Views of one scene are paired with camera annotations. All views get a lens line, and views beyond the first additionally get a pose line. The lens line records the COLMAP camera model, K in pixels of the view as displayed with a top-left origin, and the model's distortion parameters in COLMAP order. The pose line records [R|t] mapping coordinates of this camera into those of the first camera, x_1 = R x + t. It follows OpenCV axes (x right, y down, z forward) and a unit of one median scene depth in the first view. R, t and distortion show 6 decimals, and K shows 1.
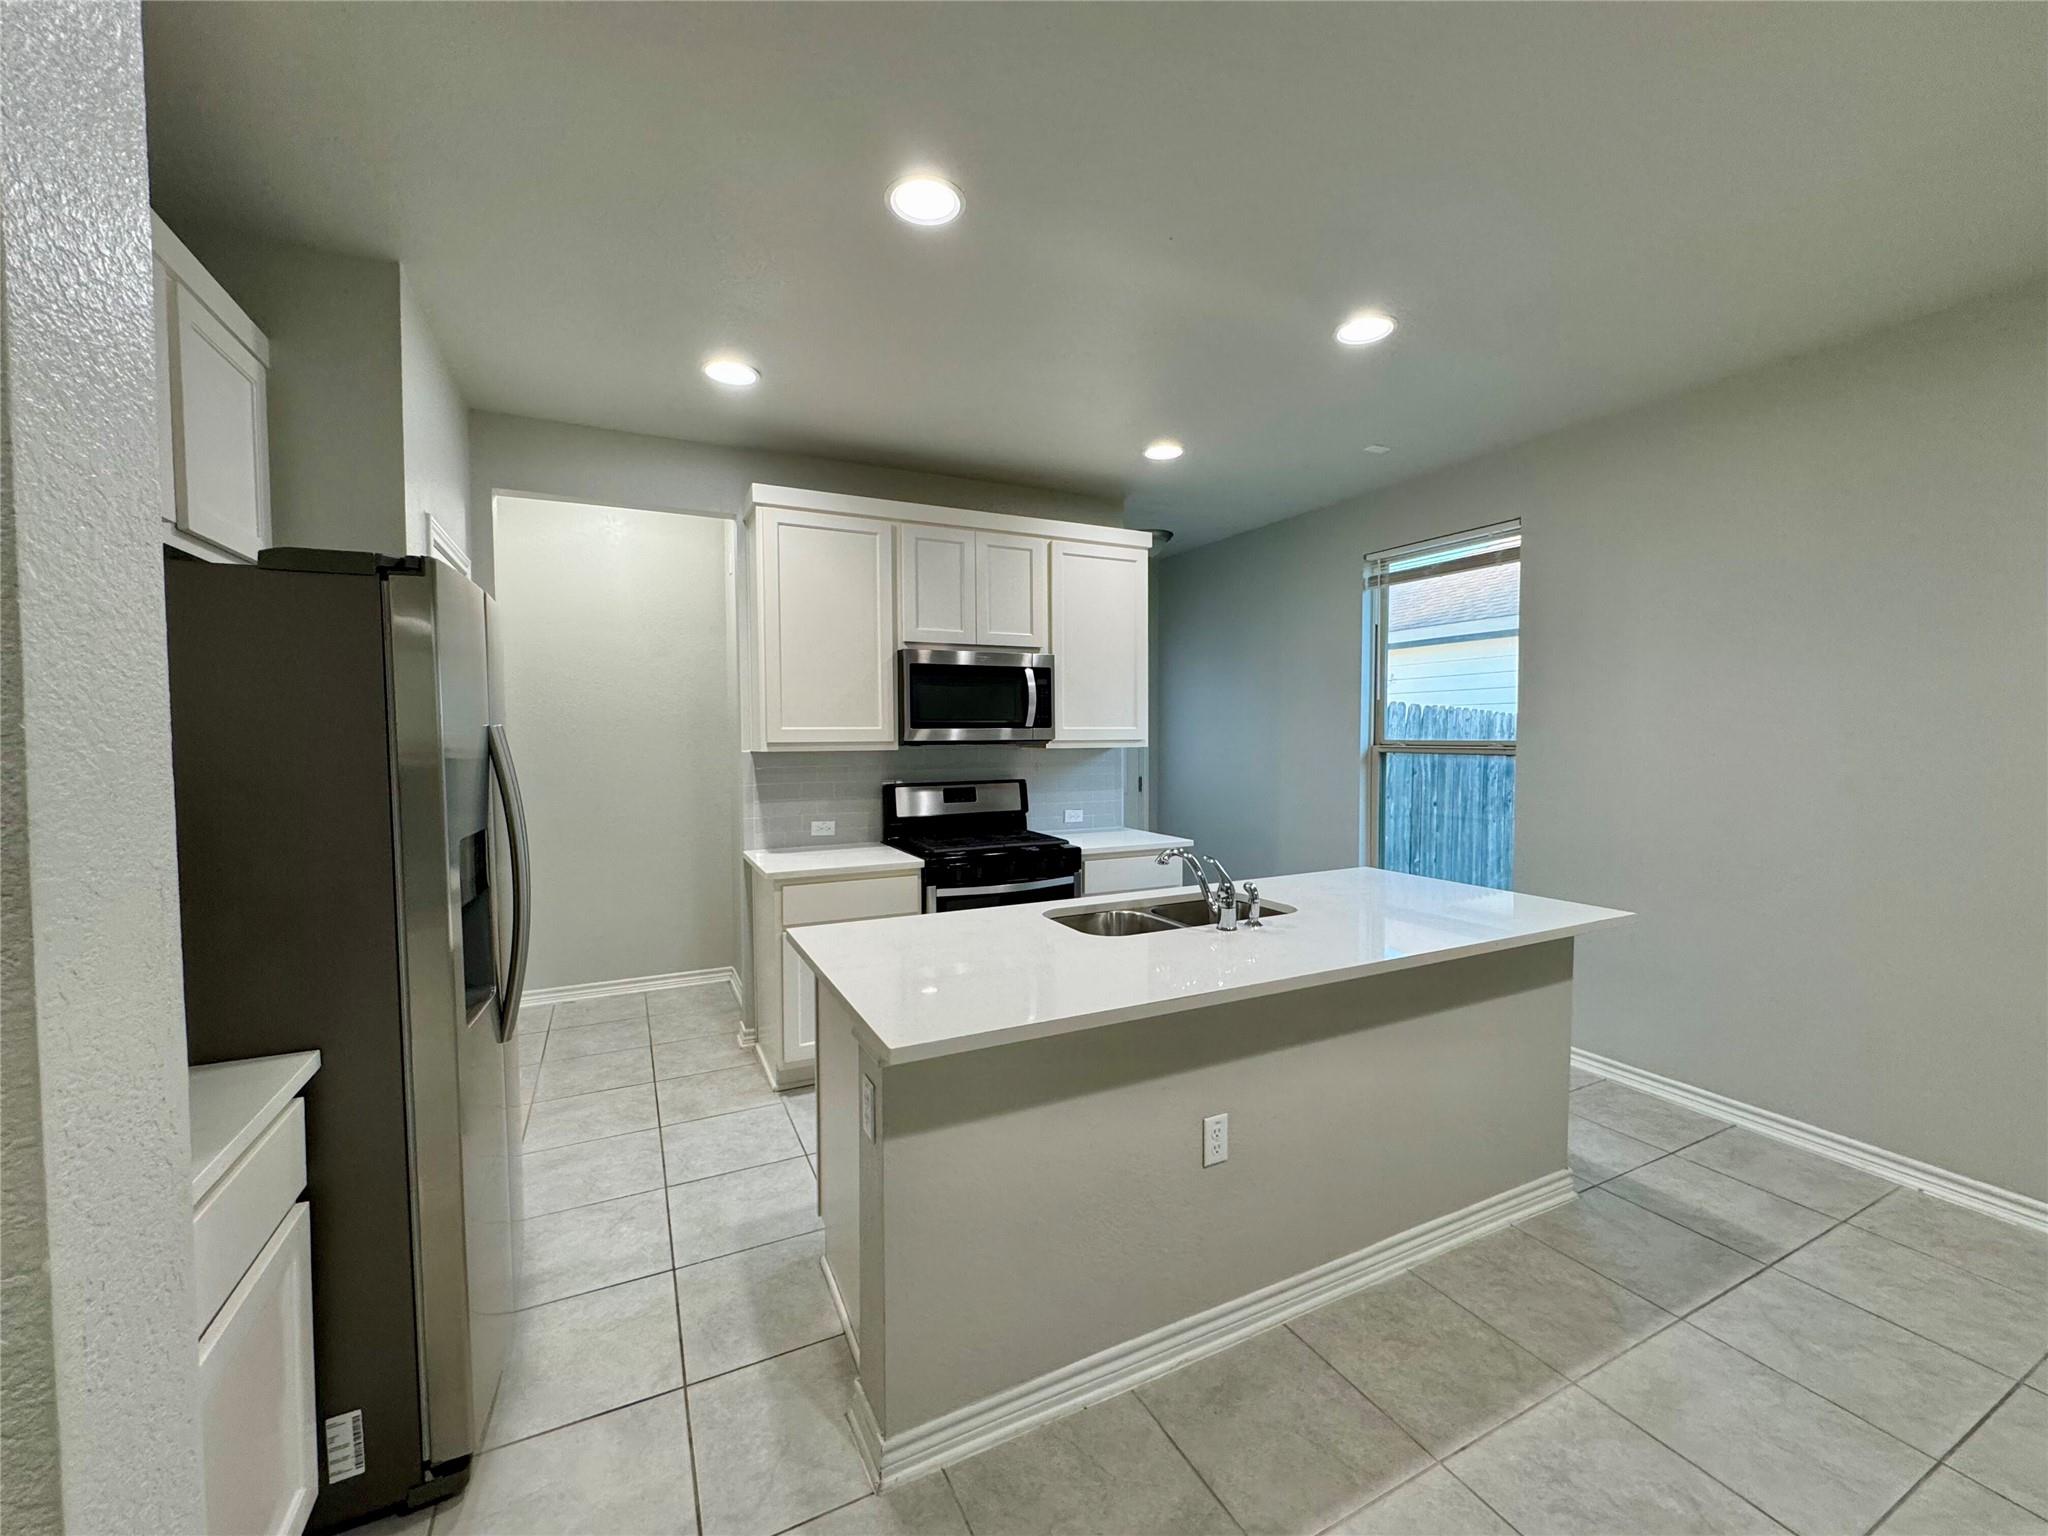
lens RADIAL K [[820.7, 0, 1024.1], [0, 820.7, 763.9], [0, 0, 1]] dist [-0.002857, -0.000111]
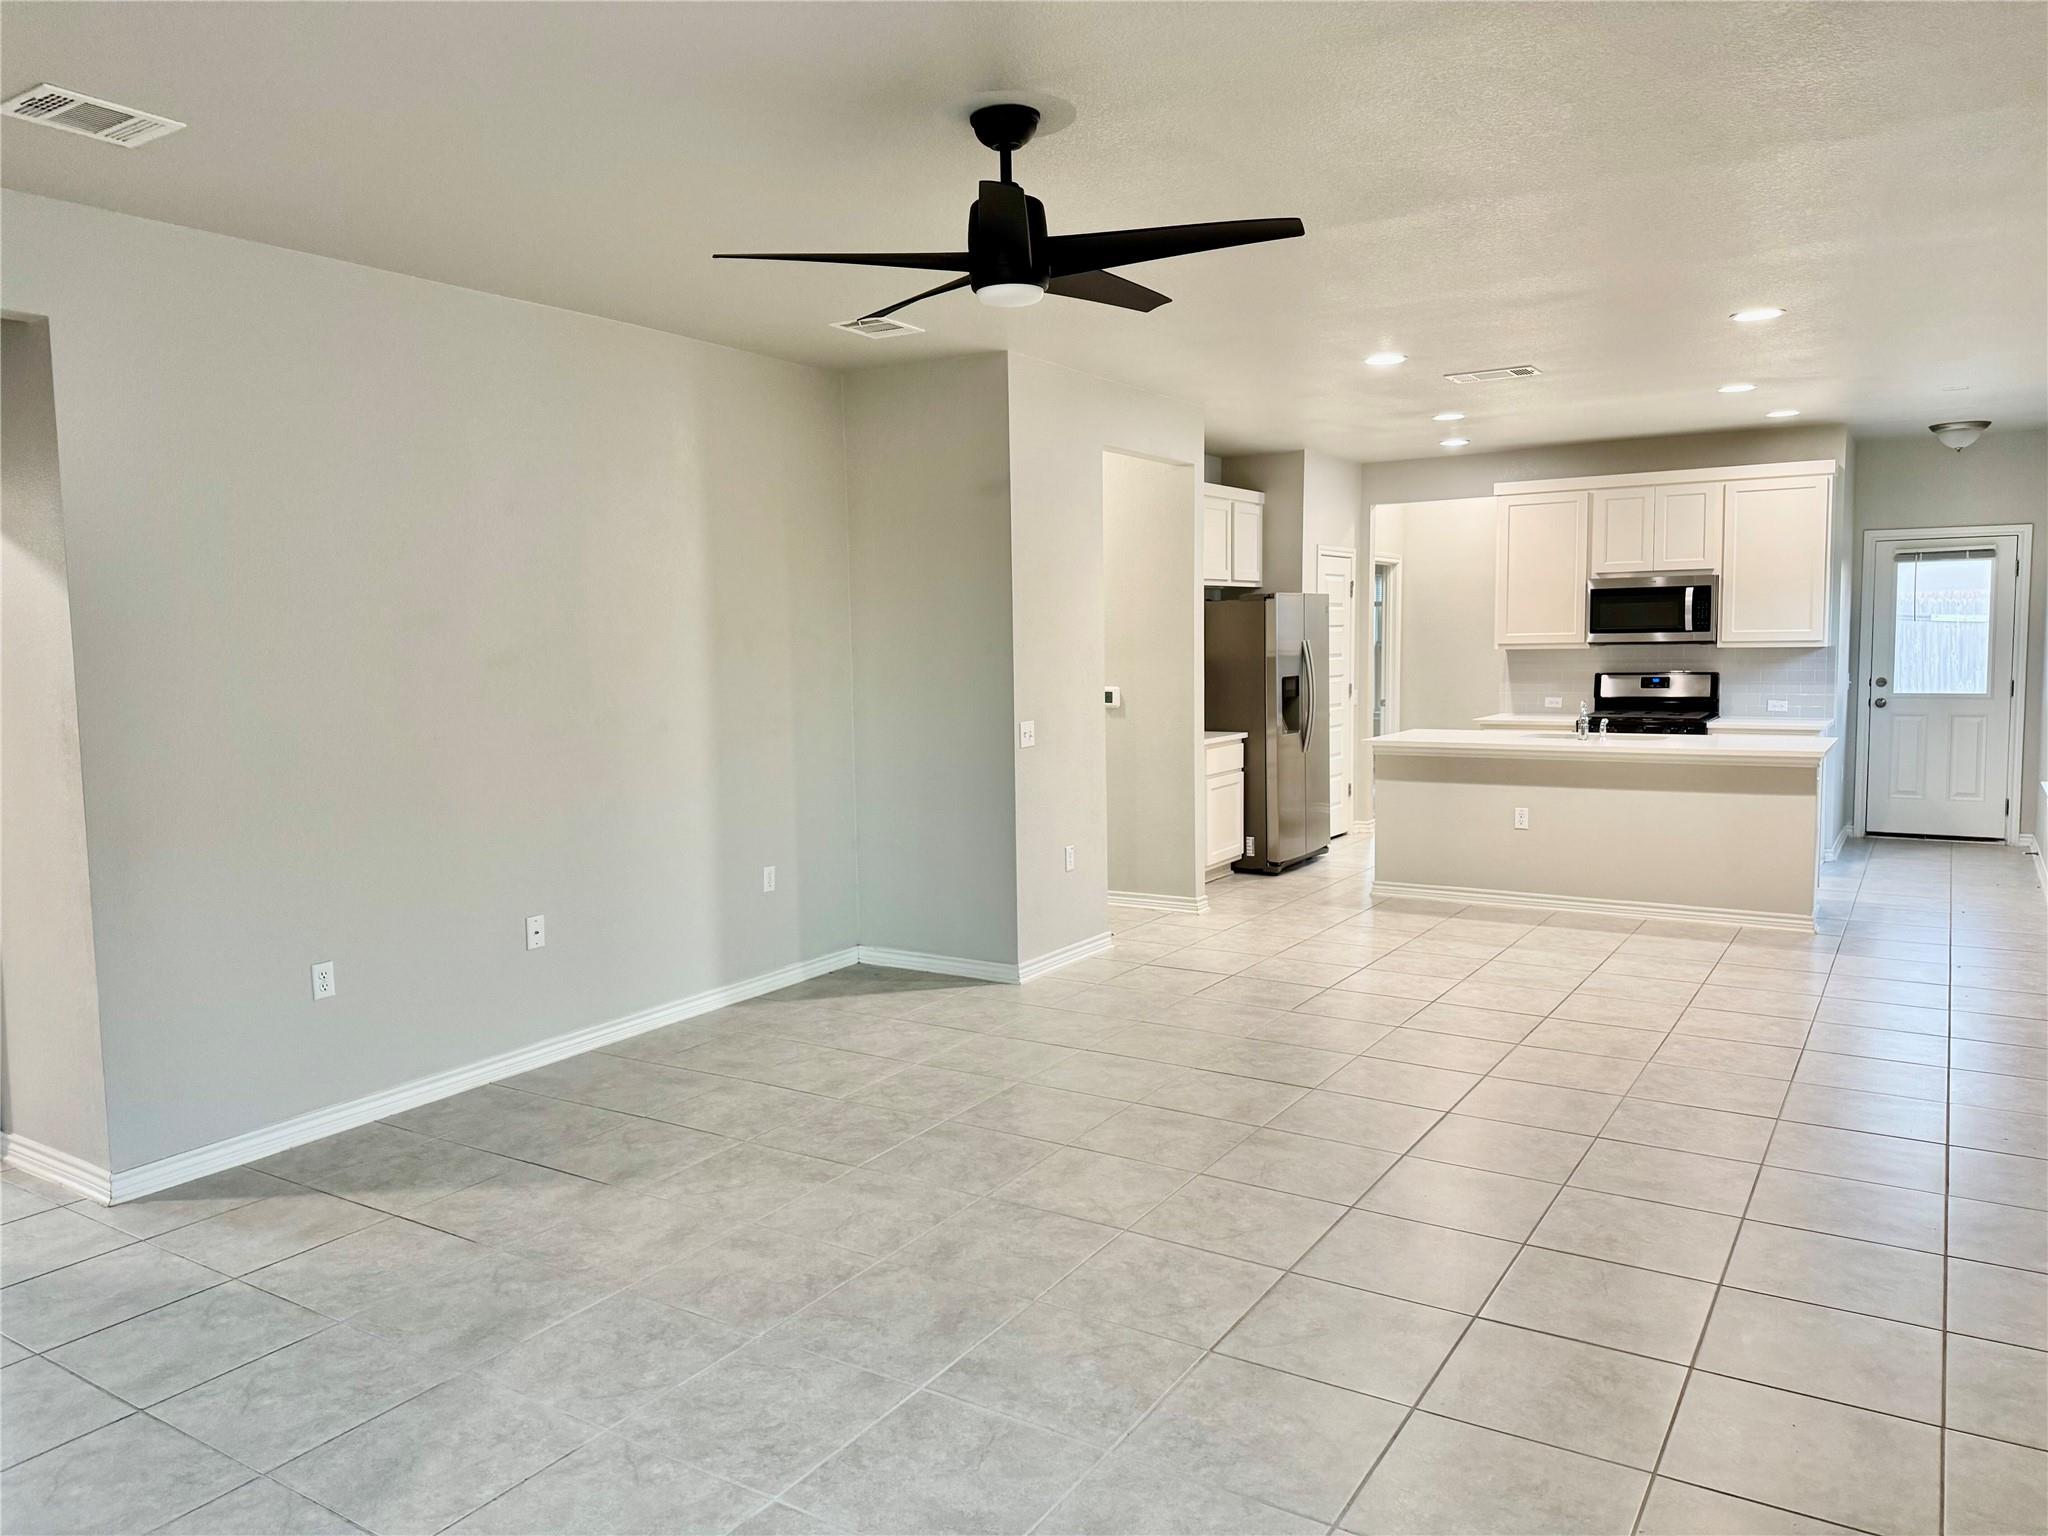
lens RADIAL K [[1448.9, 0, 990.4], [0, 1448.9, 761.4], [0, 0, 1]] dist [0.072724, -0.127554]
pose [[0.500995, 0.069557, -0.862651, 1.627288], [-0.016677, 0.997356, 0.070733, 0.017749], [0.865290, -0.021050, 0.500830, -1.266726]]
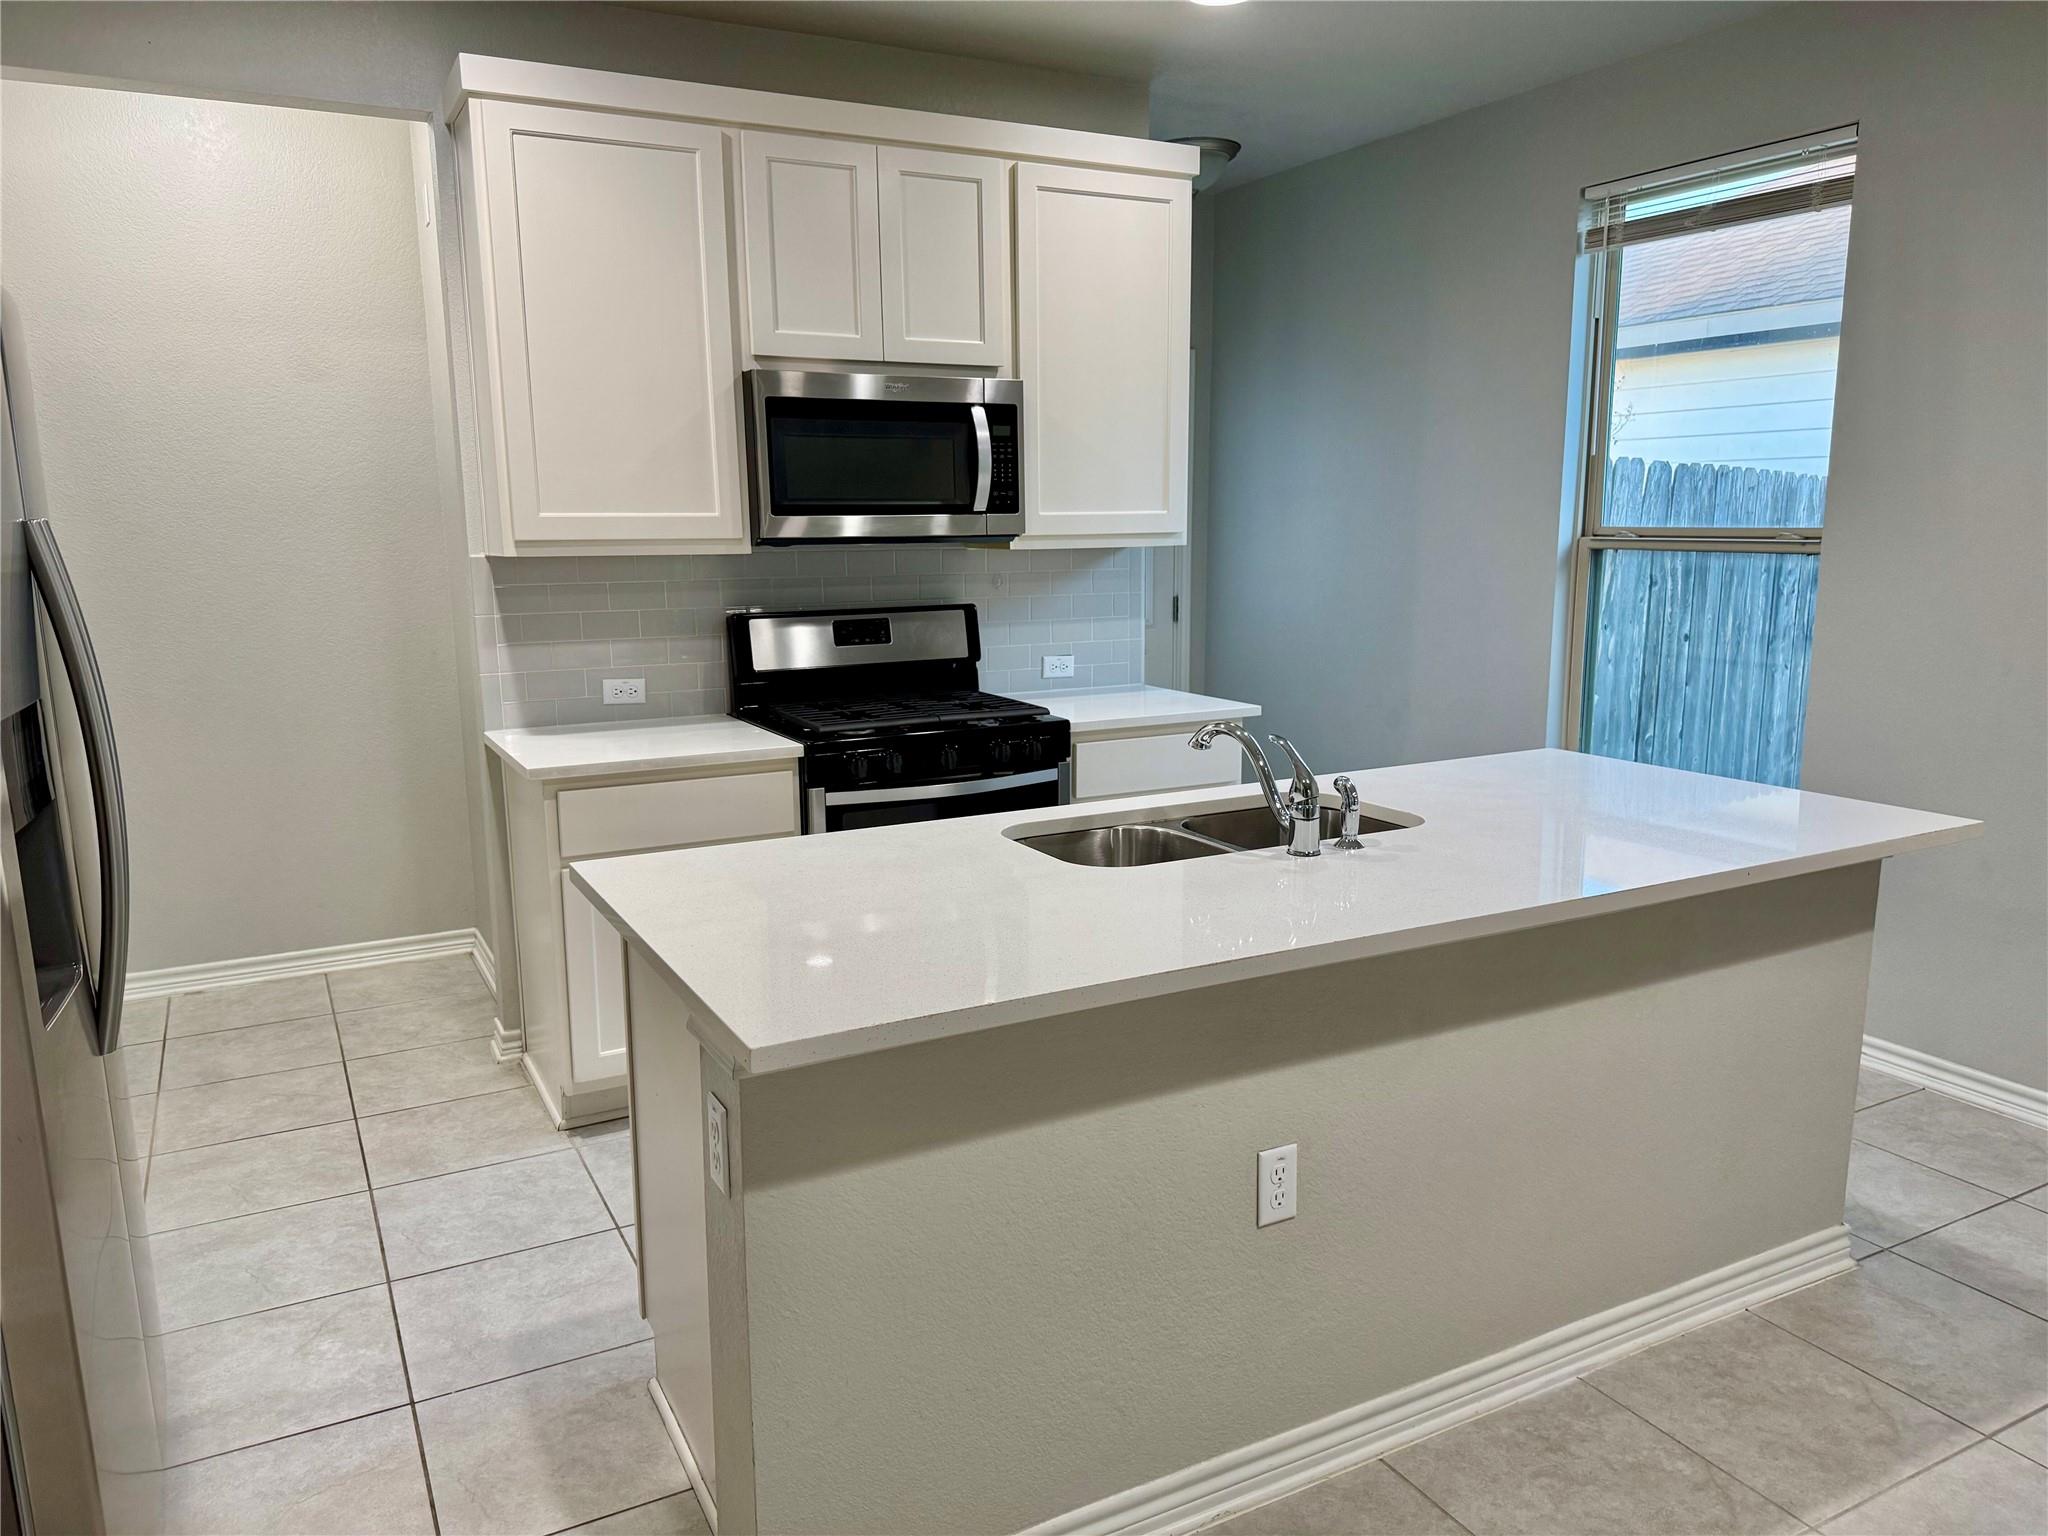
lens RADIAL K [[1447.9, 0, 1018.5], [0, 1447.9, 768.9], [0, 0, 1]] dist [0.142171, -0.231594]
pose [[0.999613, -0.010764, 0.025665, 0.005602], [0.007155, 0.990578, 0.136764, -0.006548], [-0.026895, -0.136528, 0.990271, -0.035886]]
